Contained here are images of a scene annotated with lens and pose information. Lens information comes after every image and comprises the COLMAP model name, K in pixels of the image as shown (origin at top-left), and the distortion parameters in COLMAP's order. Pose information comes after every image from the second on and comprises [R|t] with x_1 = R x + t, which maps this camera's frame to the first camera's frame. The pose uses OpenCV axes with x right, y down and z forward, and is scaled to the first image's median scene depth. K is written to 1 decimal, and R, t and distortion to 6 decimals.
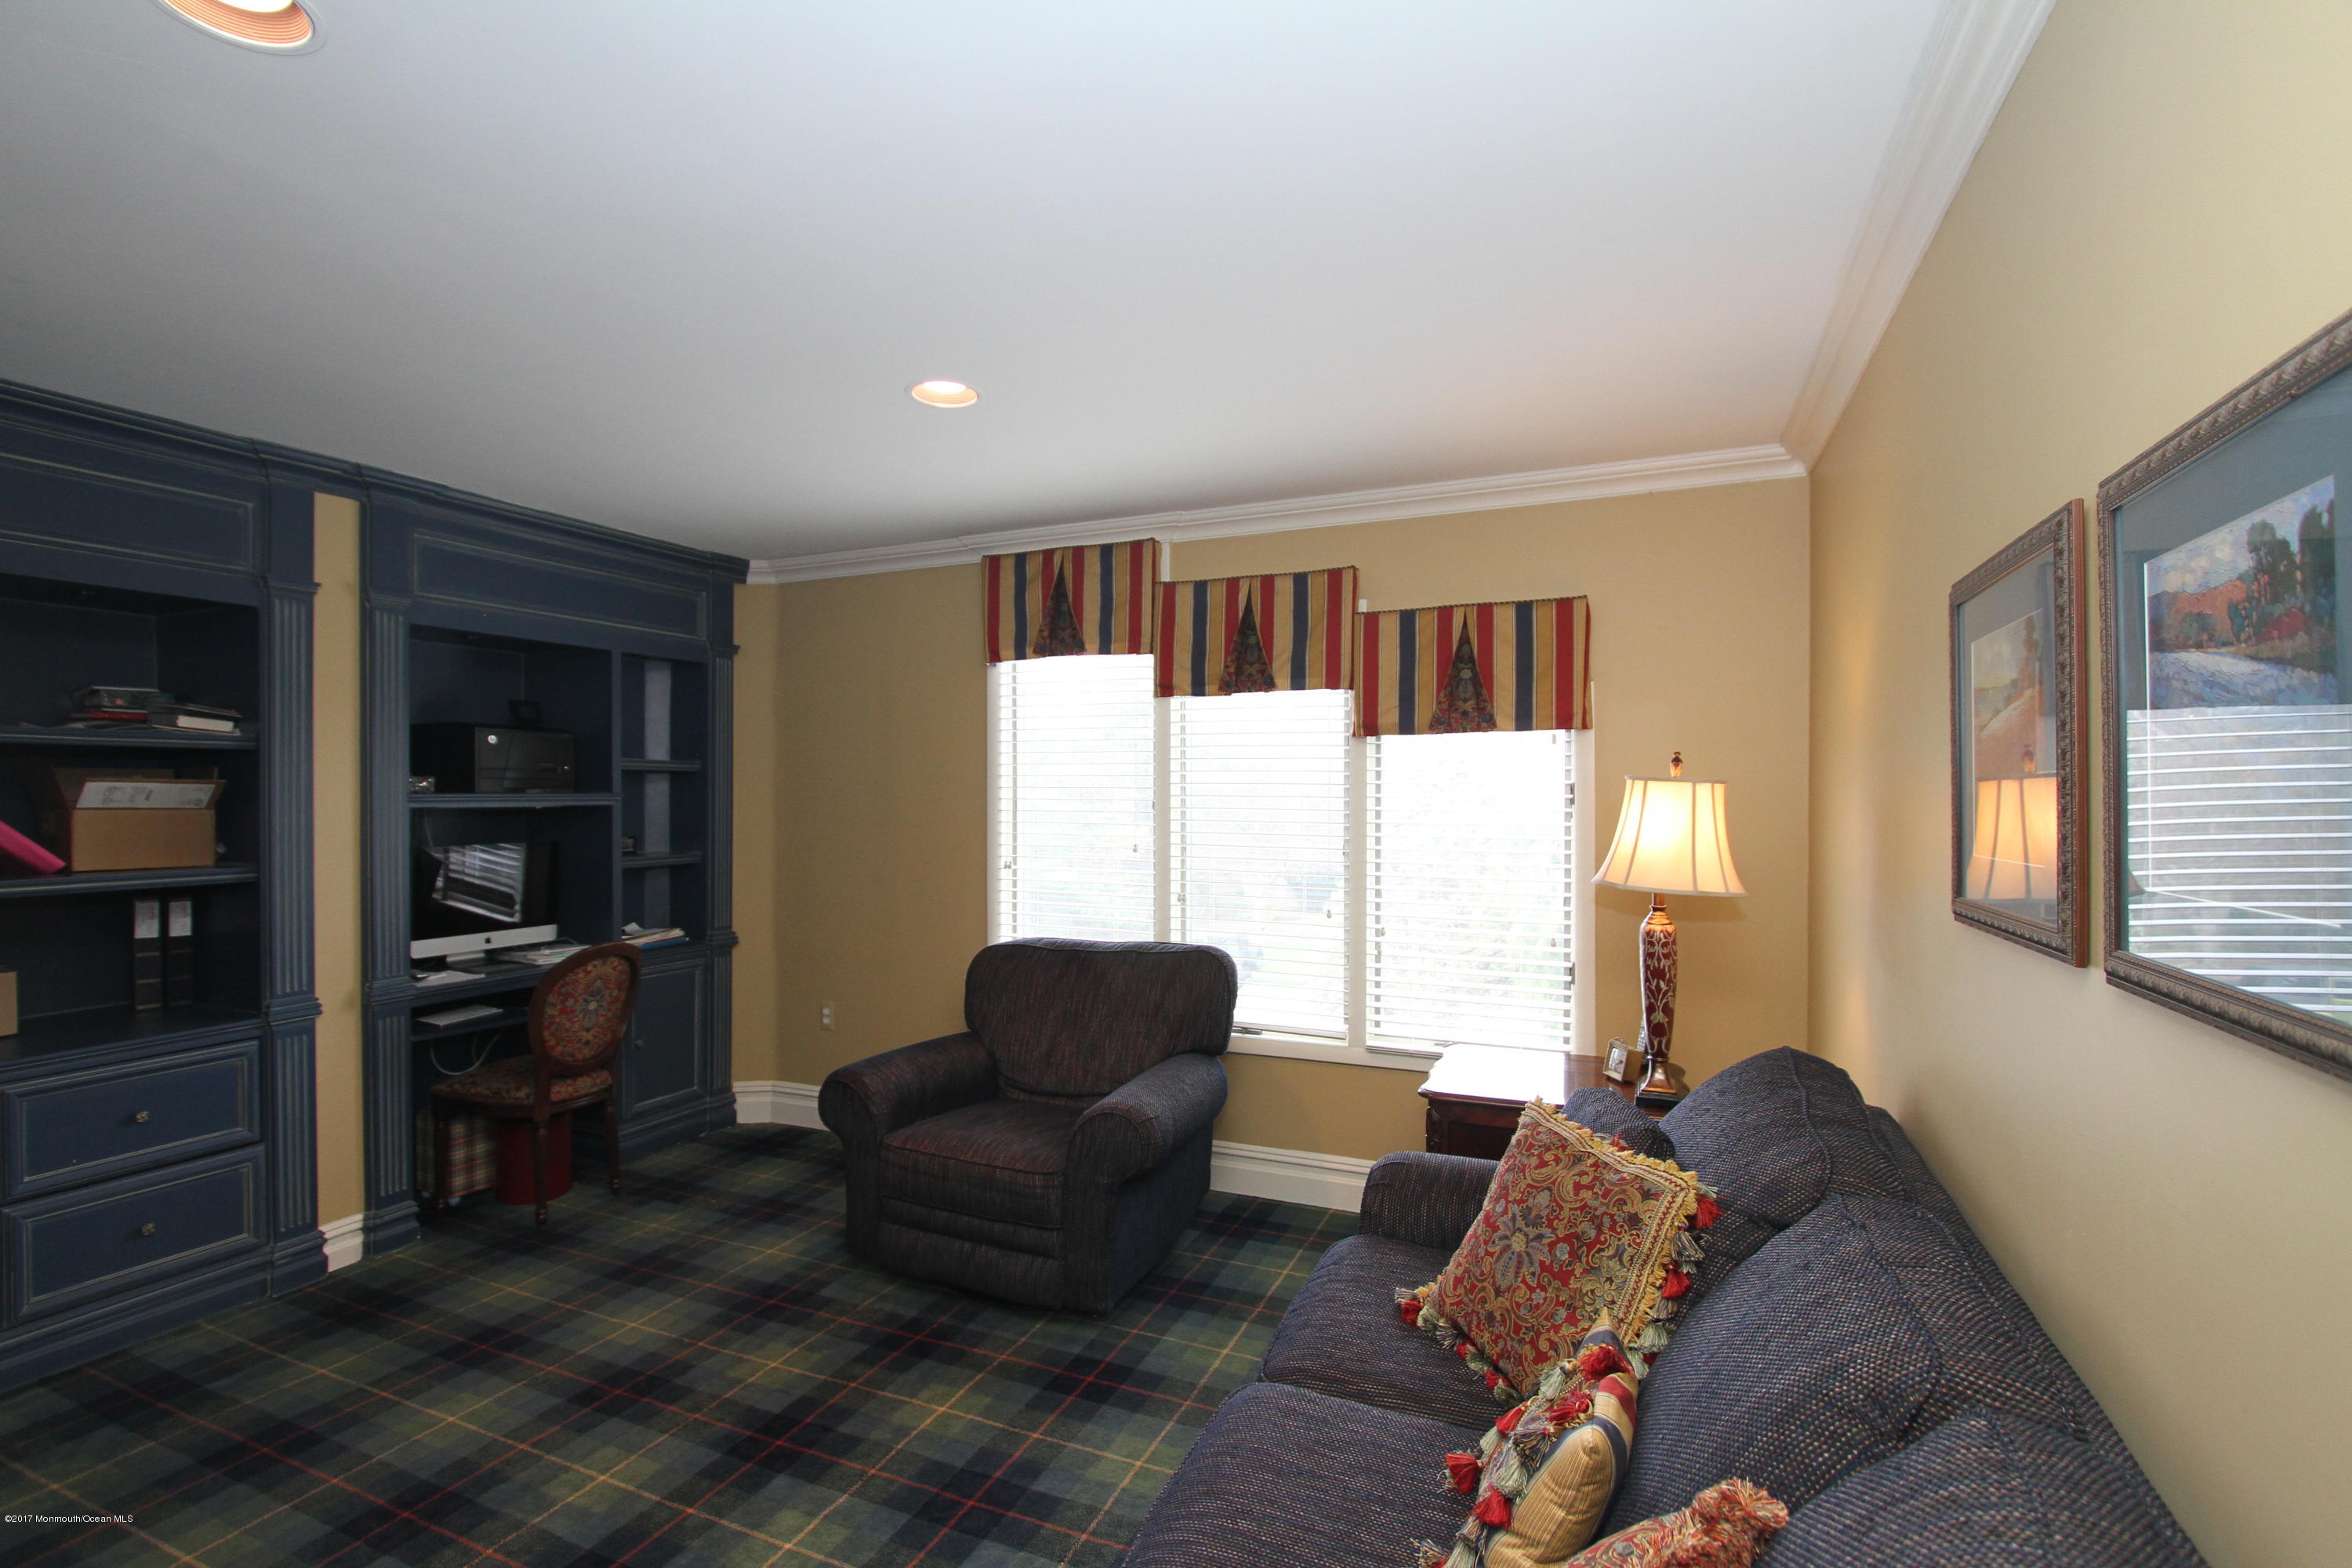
lens RADIAL K [[1082.0, 0, 1178.2], [0, 1082.0, 791.0], [0, 0, 1]] dist [-0.019400, 0.003648]
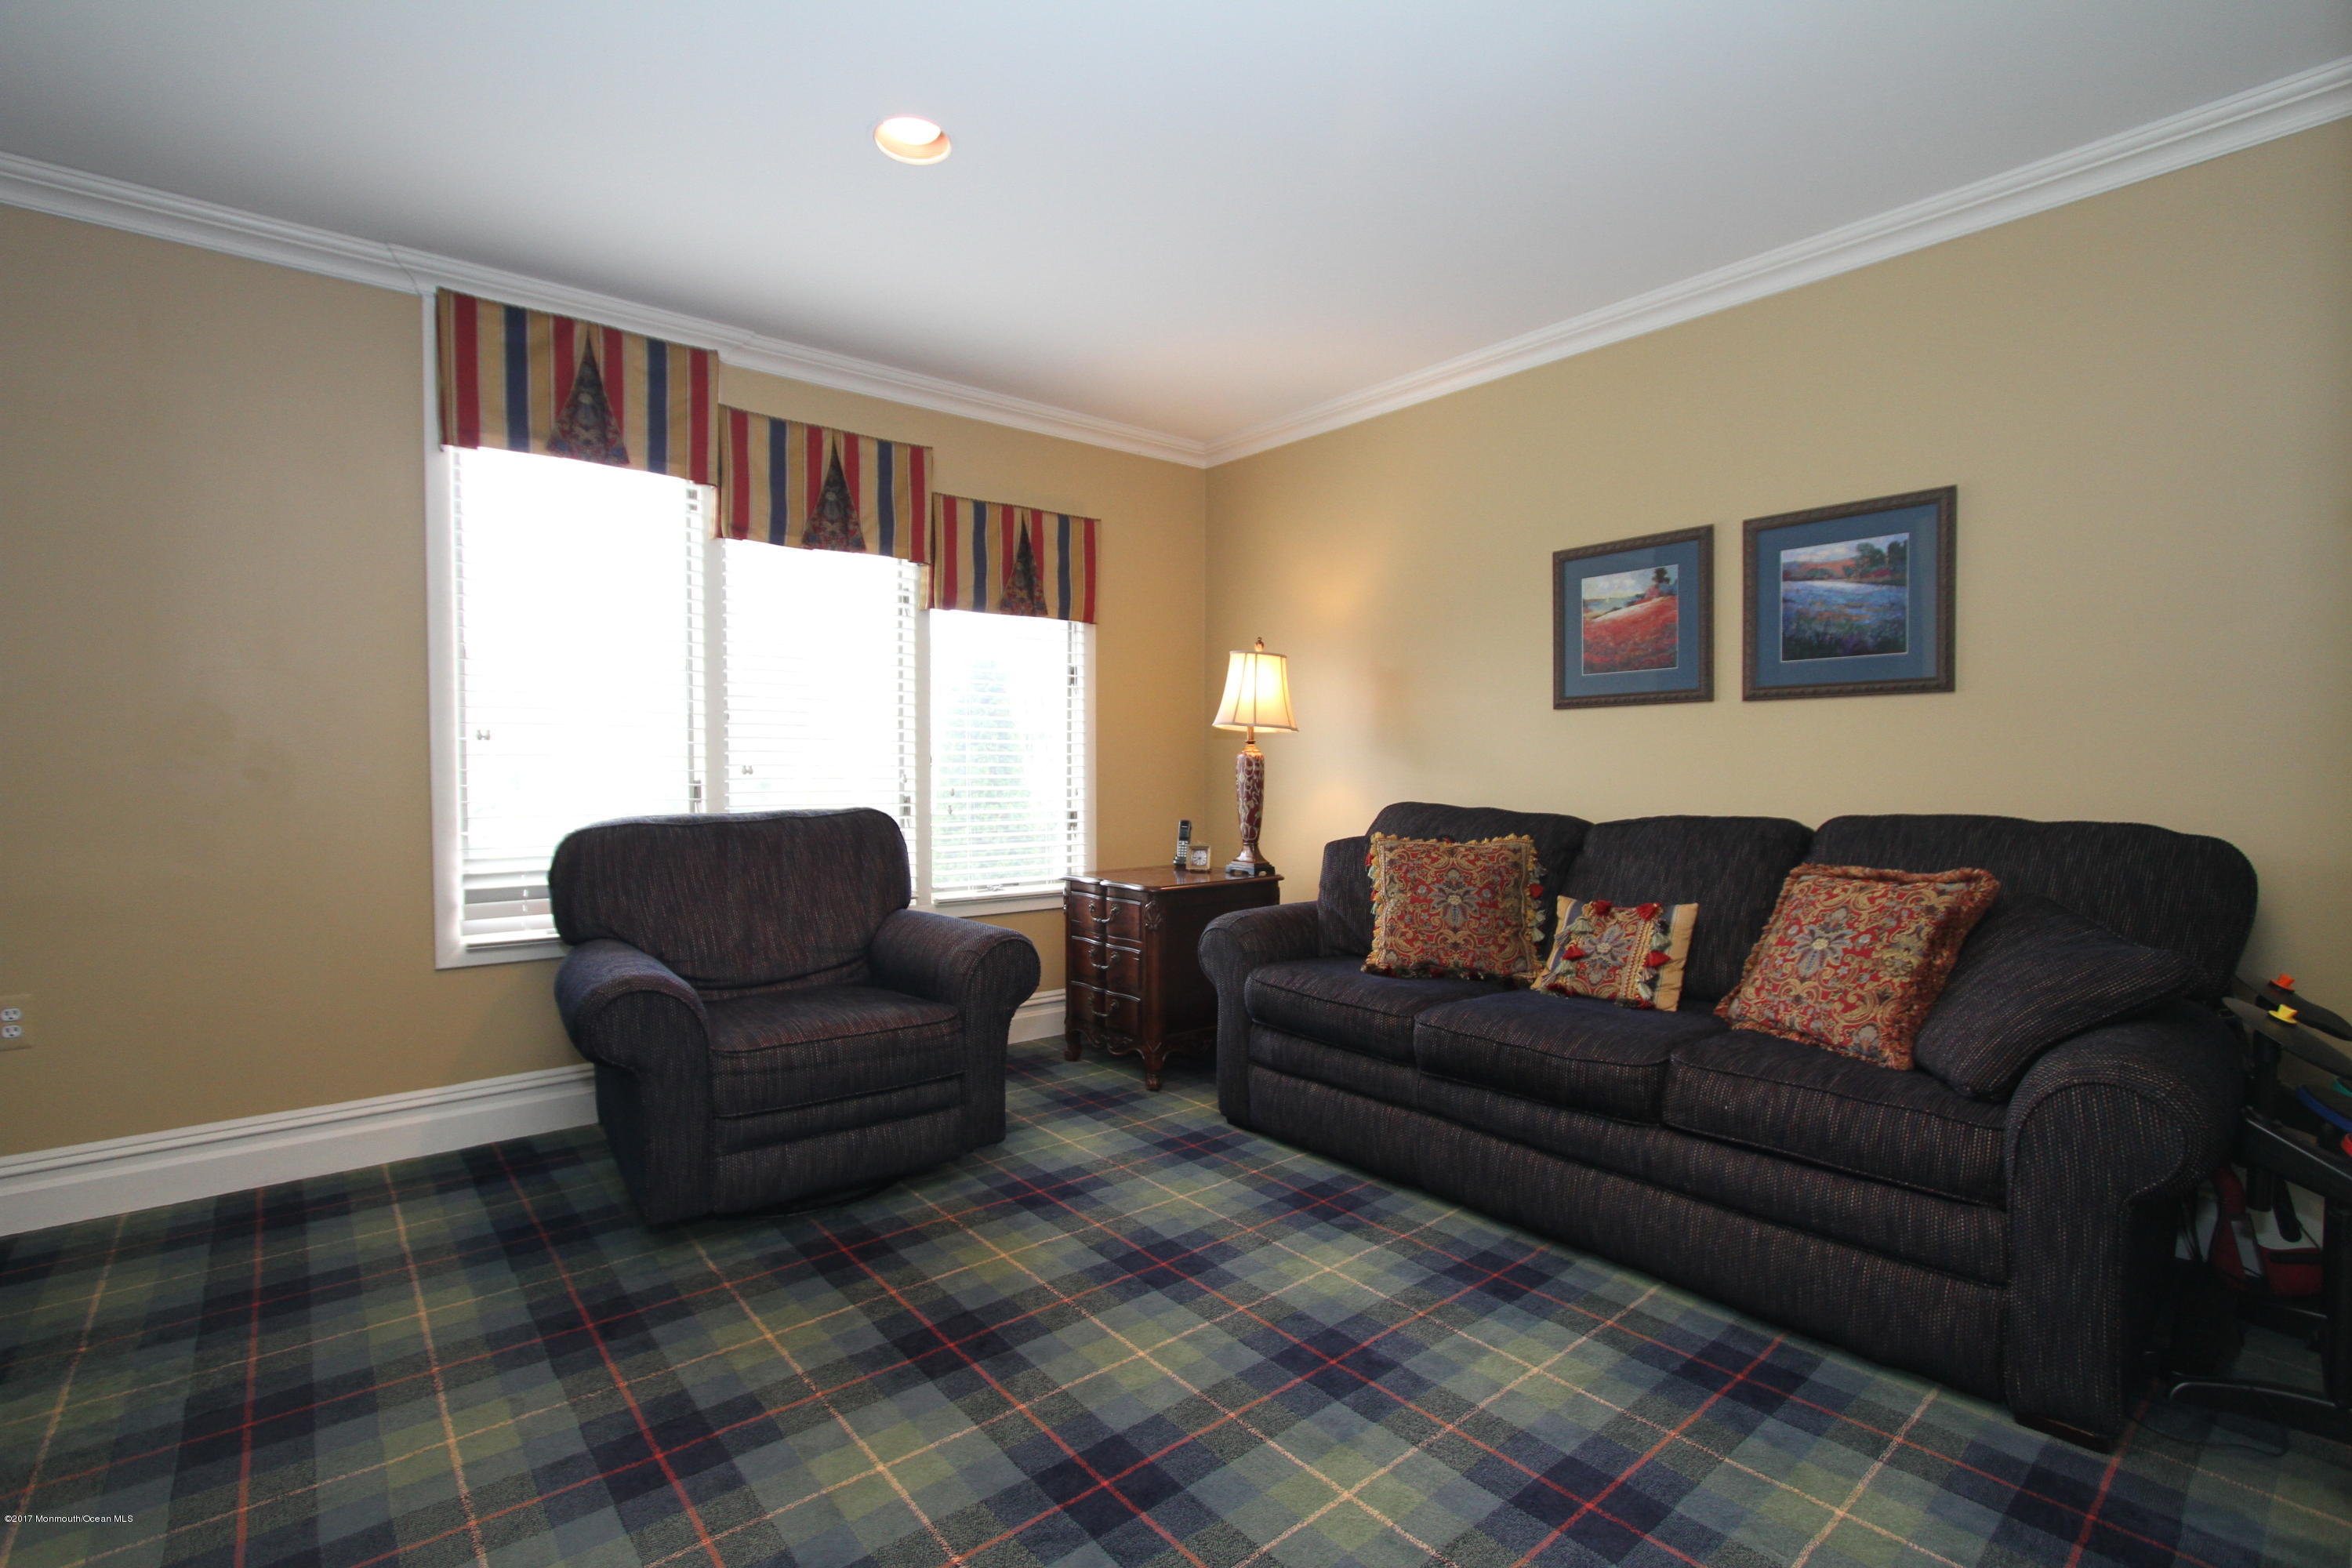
lens RADIAL K [[1082.0, 0, 1186.5], [0, 1082.0, 781.6], [0, 0, 1]] dist [-0.019400, 0.003648]
pose [[0.447905, -0.014637, 0.893961, -0.709046], [0.000074, 0.999867, 0.016334, 0.106371], [-0.894081, -0.007250, 0.447846, 0.318470]]
